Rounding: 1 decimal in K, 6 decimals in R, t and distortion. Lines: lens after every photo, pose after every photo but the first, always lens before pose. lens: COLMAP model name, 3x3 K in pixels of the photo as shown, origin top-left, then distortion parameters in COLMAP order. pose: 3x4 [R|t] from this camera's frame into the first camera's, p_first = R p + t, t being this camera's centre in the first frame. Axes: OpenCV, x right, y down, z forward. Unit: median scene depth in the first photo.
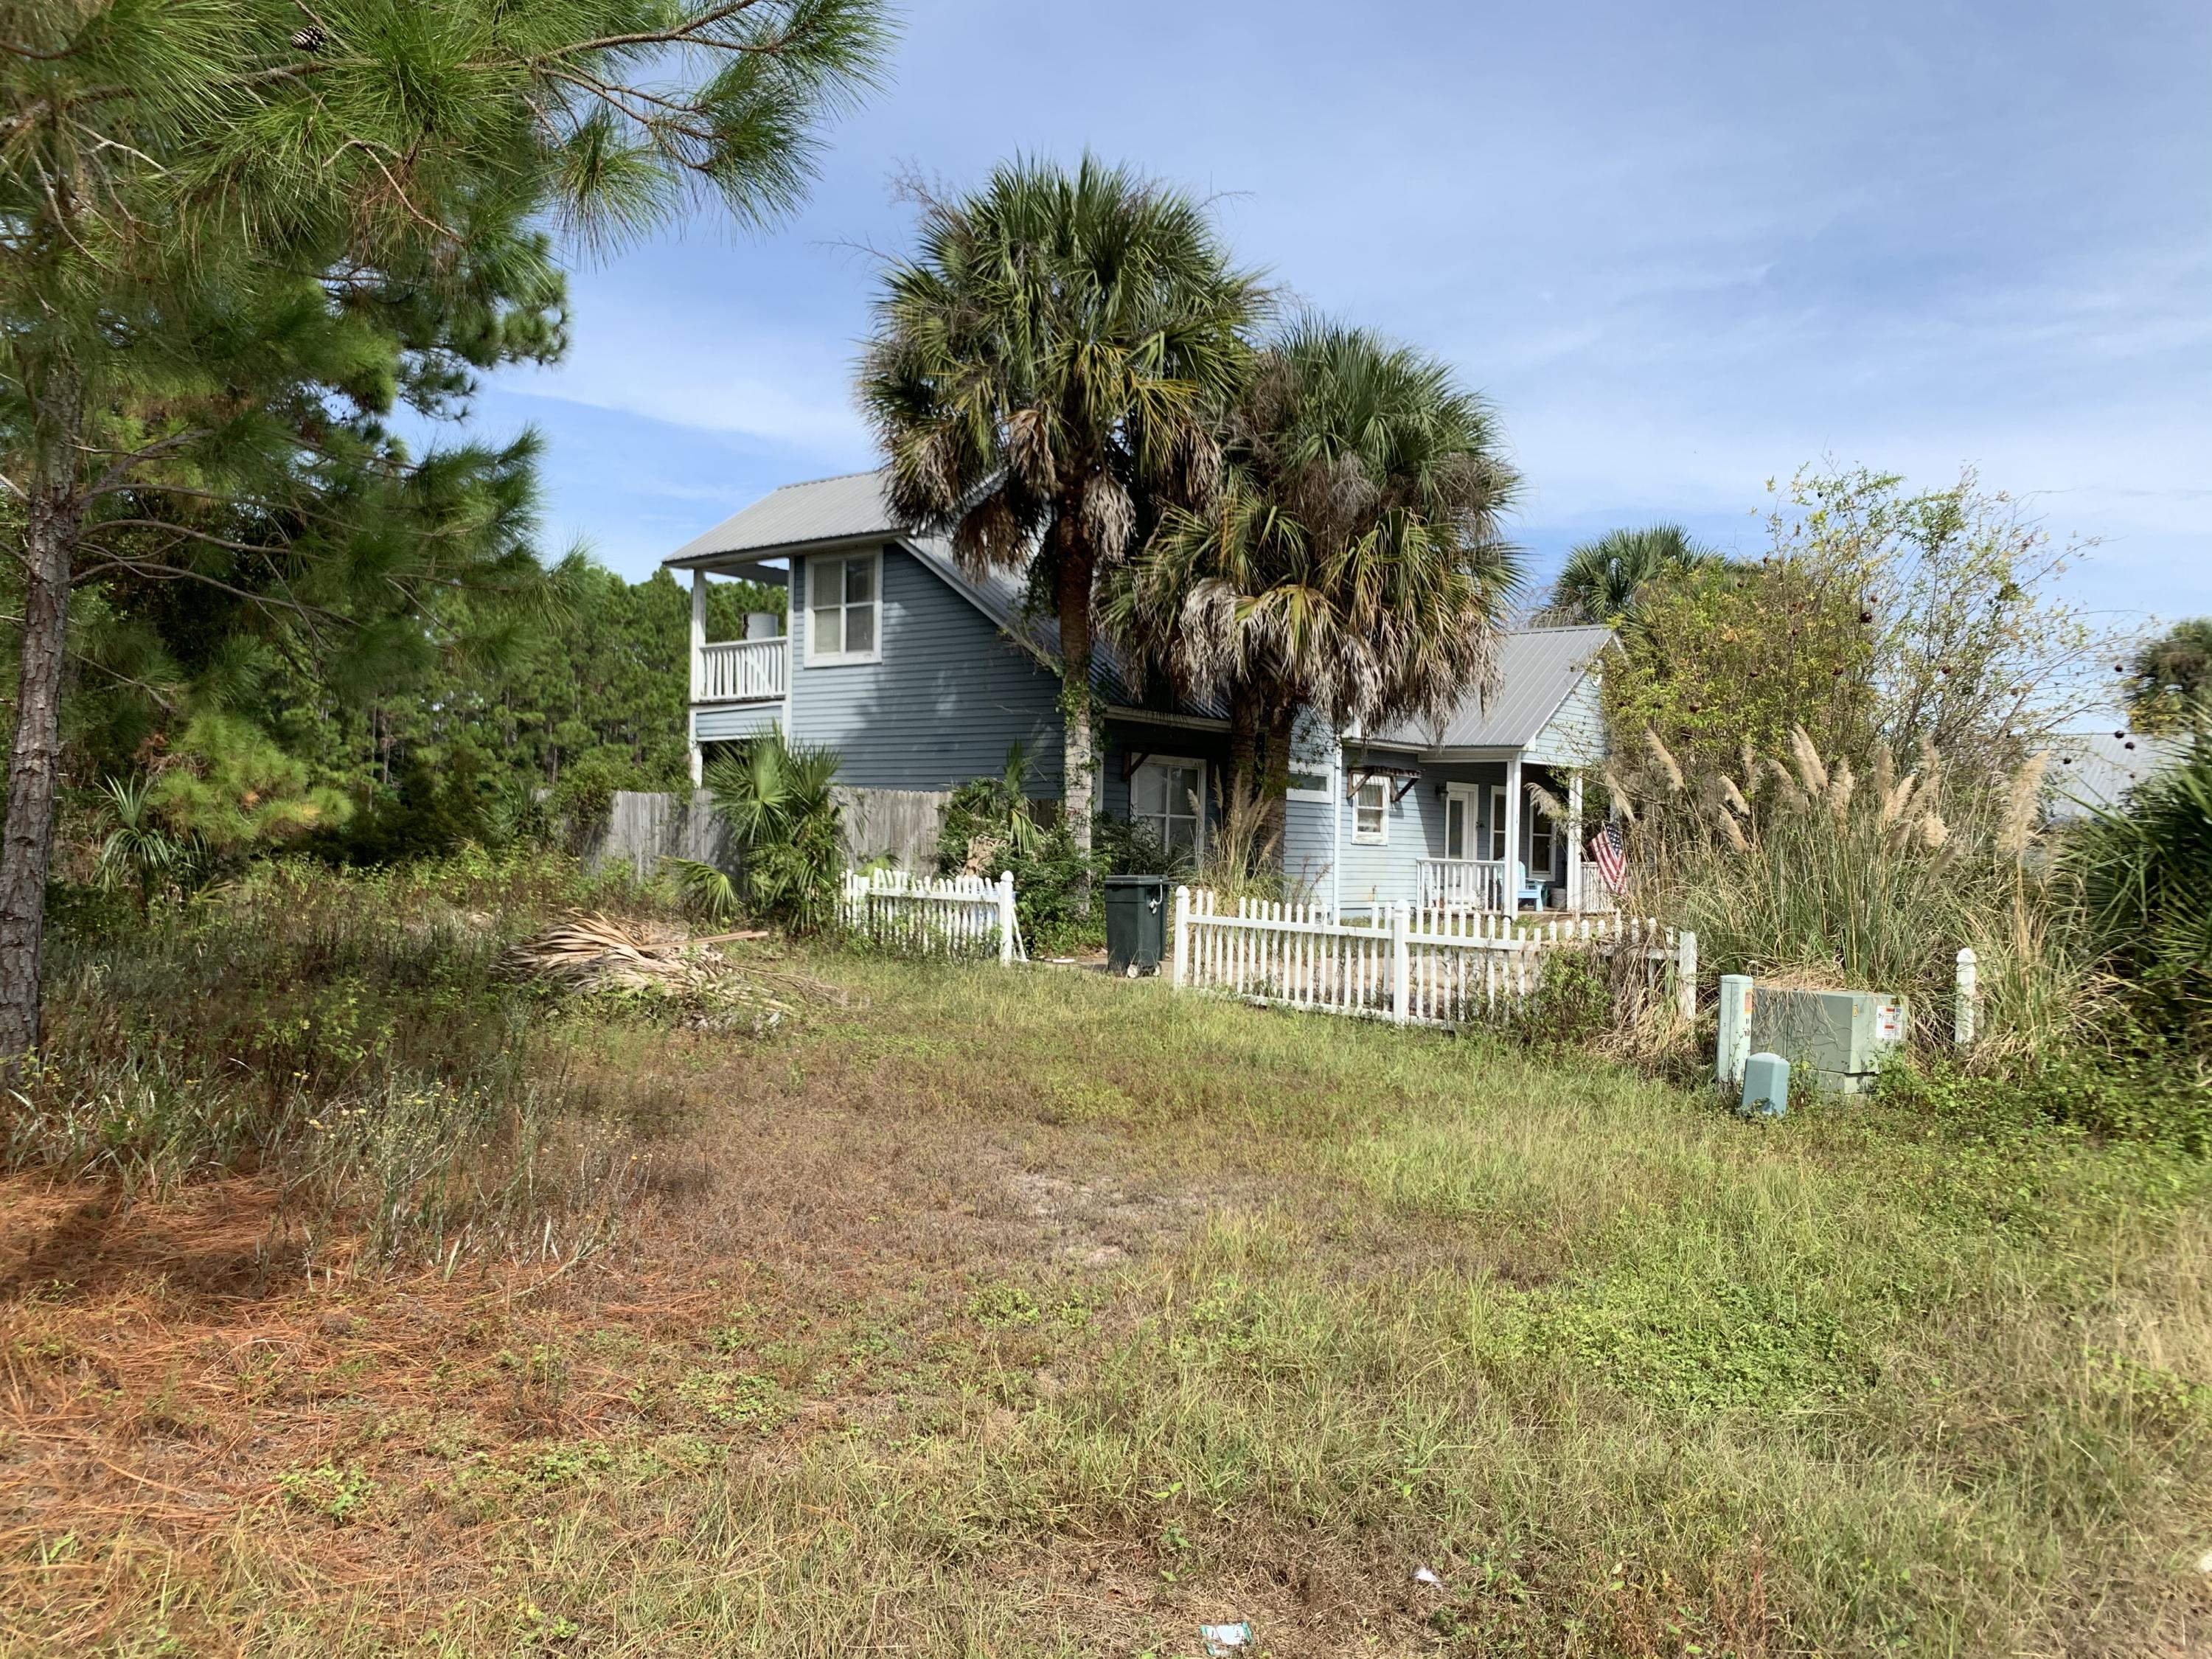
lens RADIAL K [[1691.2, 0, 1118.8], [0, 1691.2, 826.3], [0, 0, 1]] dist [-0.005957, -0.001047]
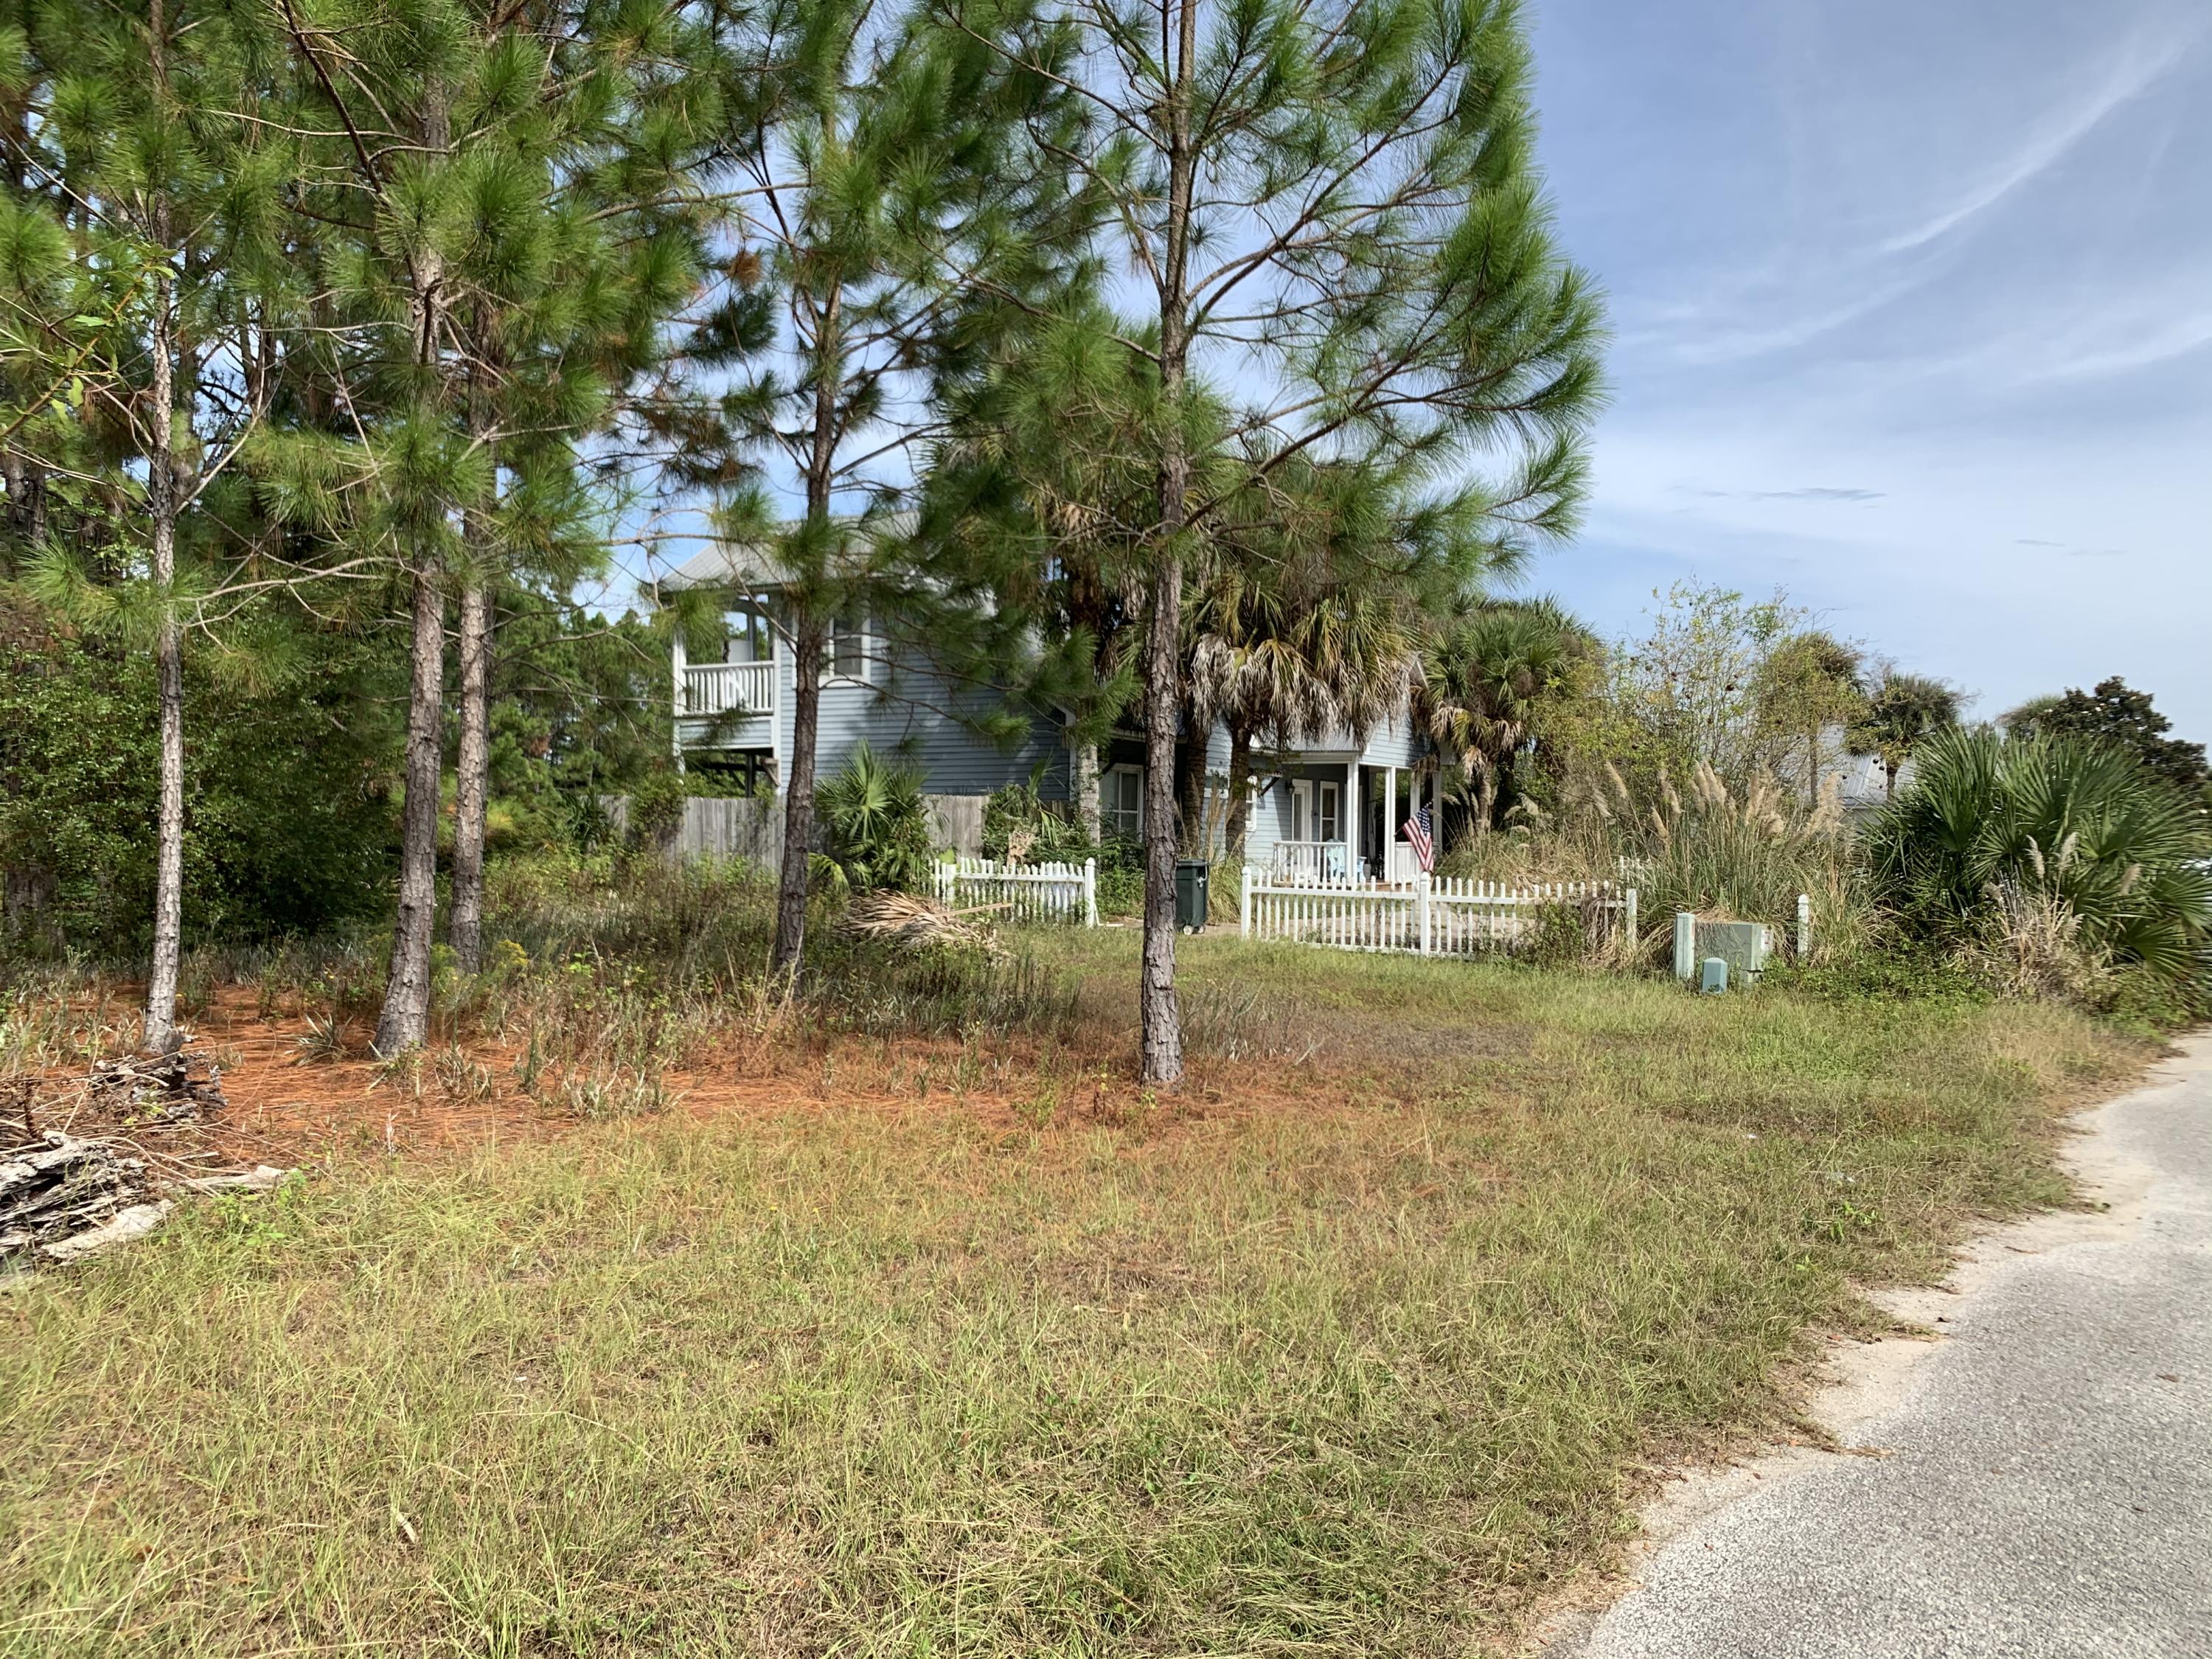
lens RADIAL K [[1691.2, 0, 1097.2], [0, 1691.2, 829.7], [0, 0, 1]] dist [-0.005957, -0.001047]
pose [[0.981869, -0.014042, 0.189039, -0.291295], [0.011718, 0.999841, 0.013407, -0.012723], [-0.189197, -0.010949, 0.981878, -0.291678]]
